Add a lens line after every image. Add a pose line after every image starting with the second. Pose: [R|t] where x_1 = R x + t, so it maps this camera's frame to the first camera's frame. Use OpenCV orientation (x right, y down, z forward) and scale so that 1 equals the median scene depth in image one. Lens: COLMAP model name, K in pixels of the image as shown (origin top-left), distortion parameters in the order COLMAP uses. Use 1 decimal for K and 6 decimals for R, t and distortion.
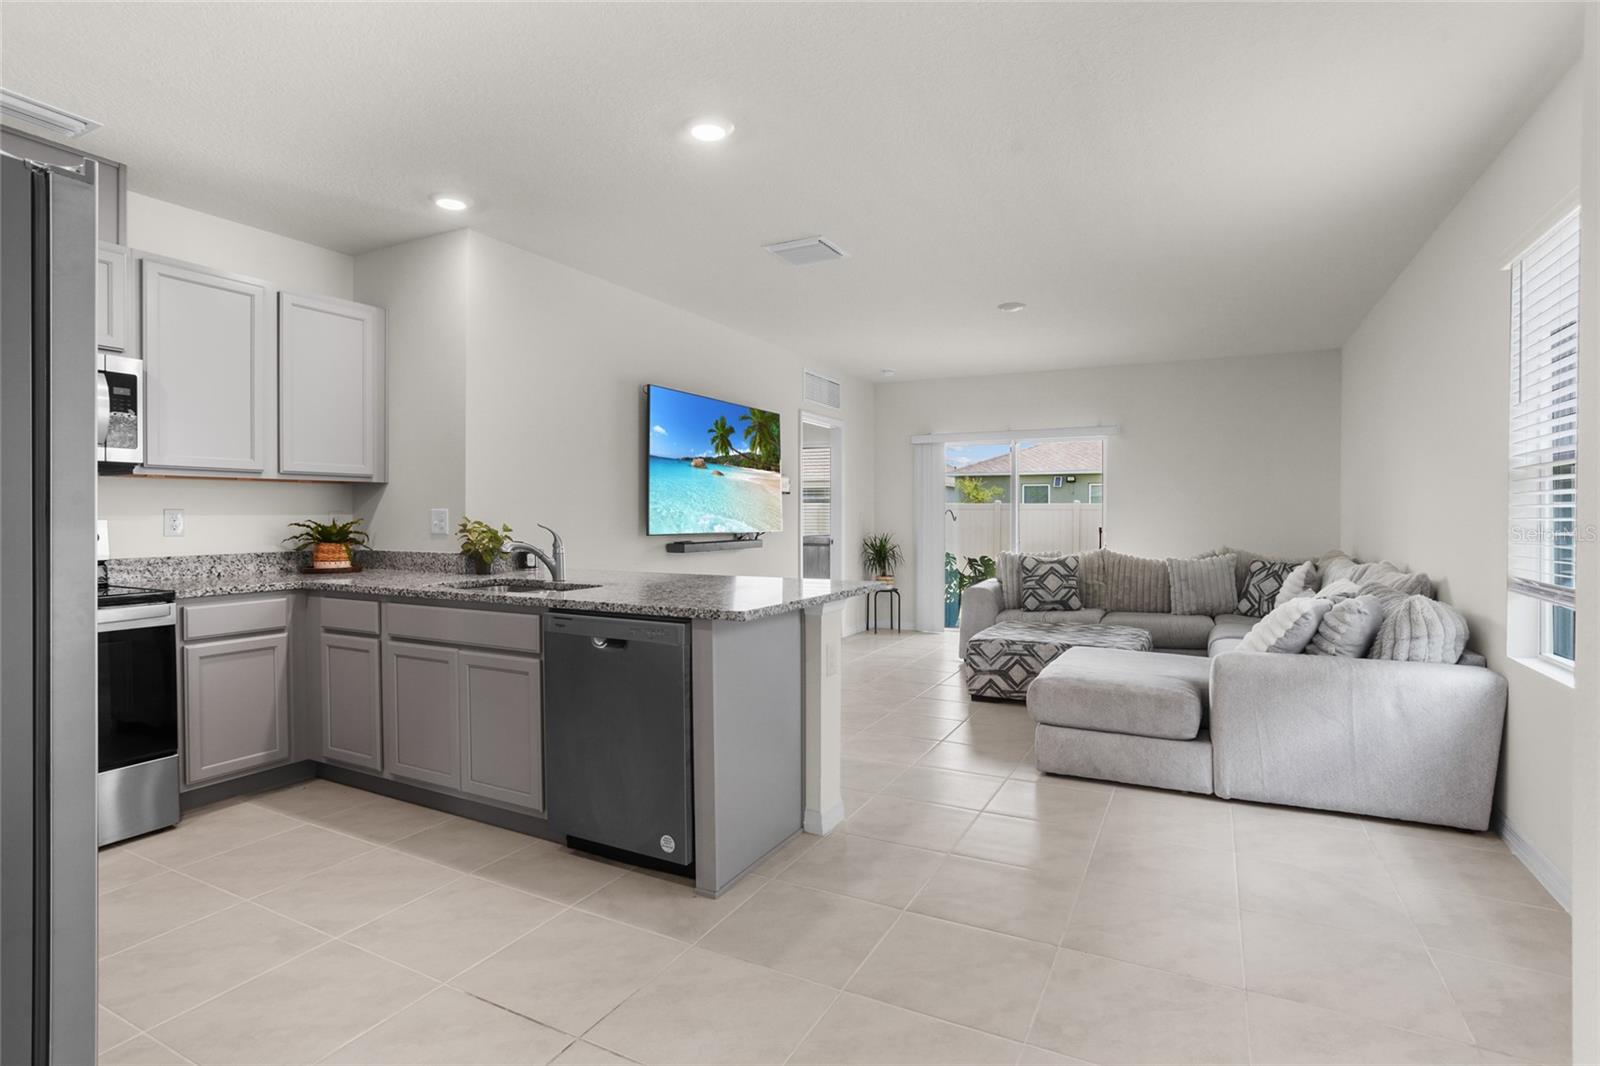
lens RADIAL K [[800.3, 0, 828.7], [0, 800.3, 524.2], [0, 0, 1]] dist [-0.042648, 0.013732]
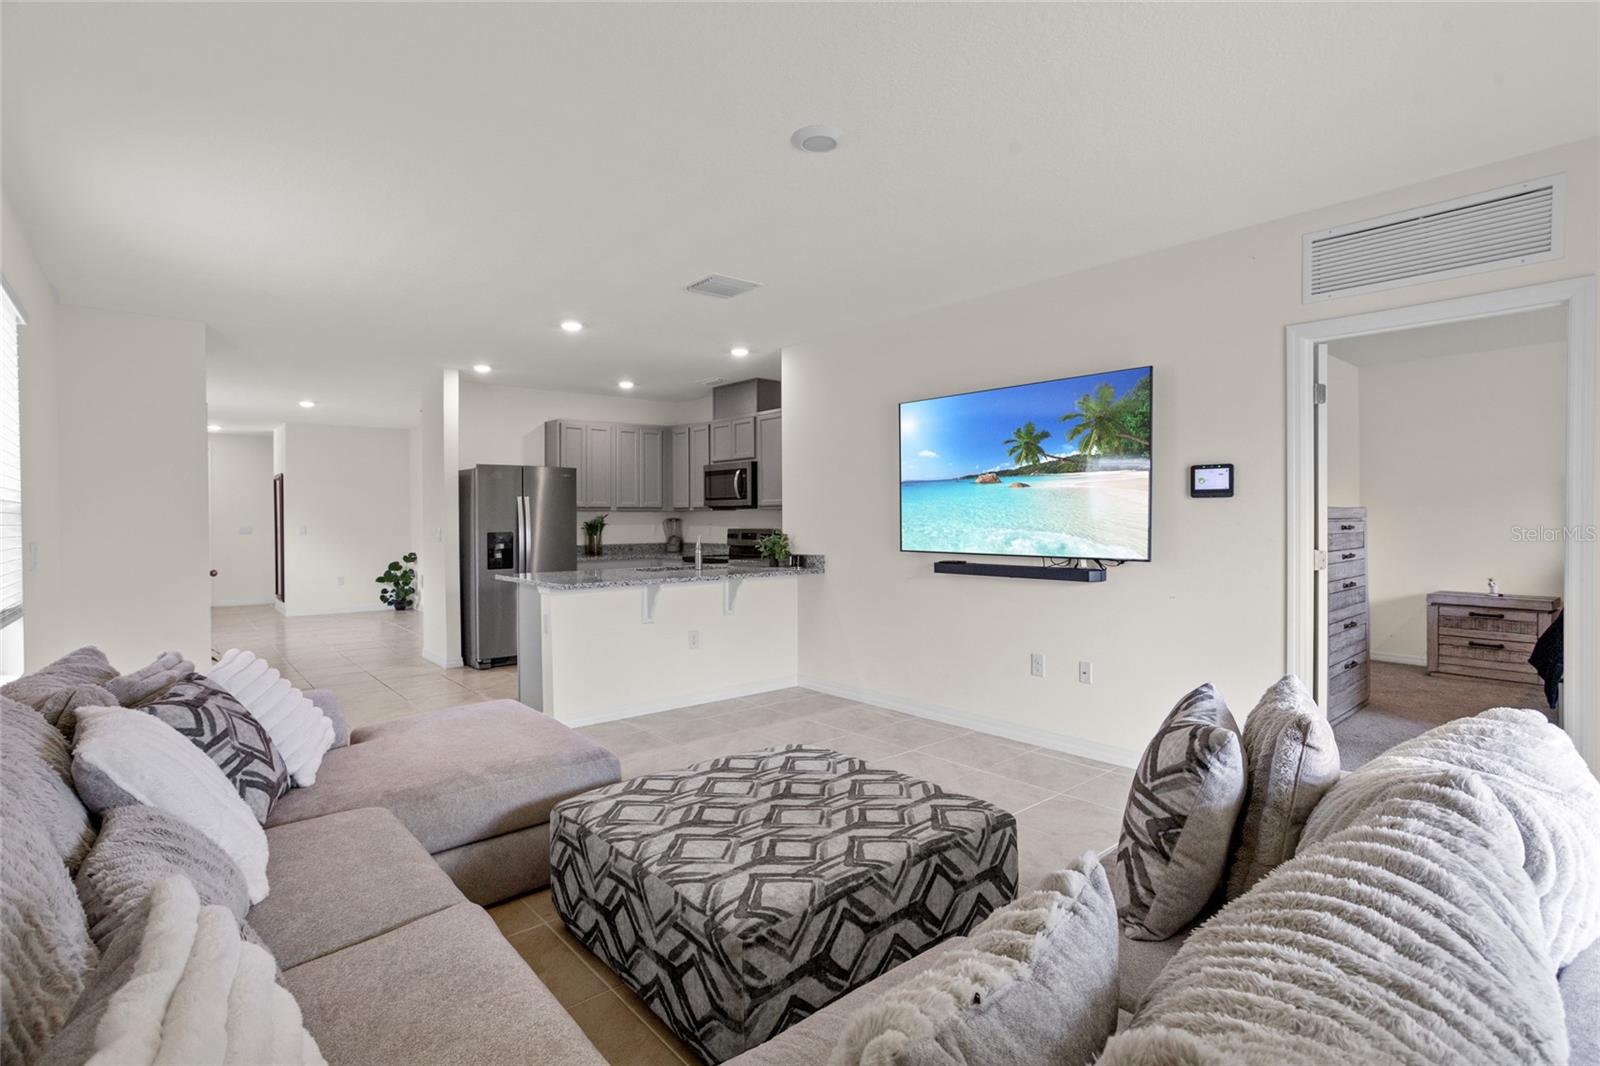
lens RADIAL K [[776.2, 0, 776.7], [0, 776.2, 514.3], [0, 0, 1]] dist [-0.010440, -0.000200]
pose [[-0.418066, 0.006995, -0.908390, 0.663021], [-0.000136, 0.999970, 0.007763, -0.038415], [0.908417, 0.003369, -0.418052, 1.123413]]
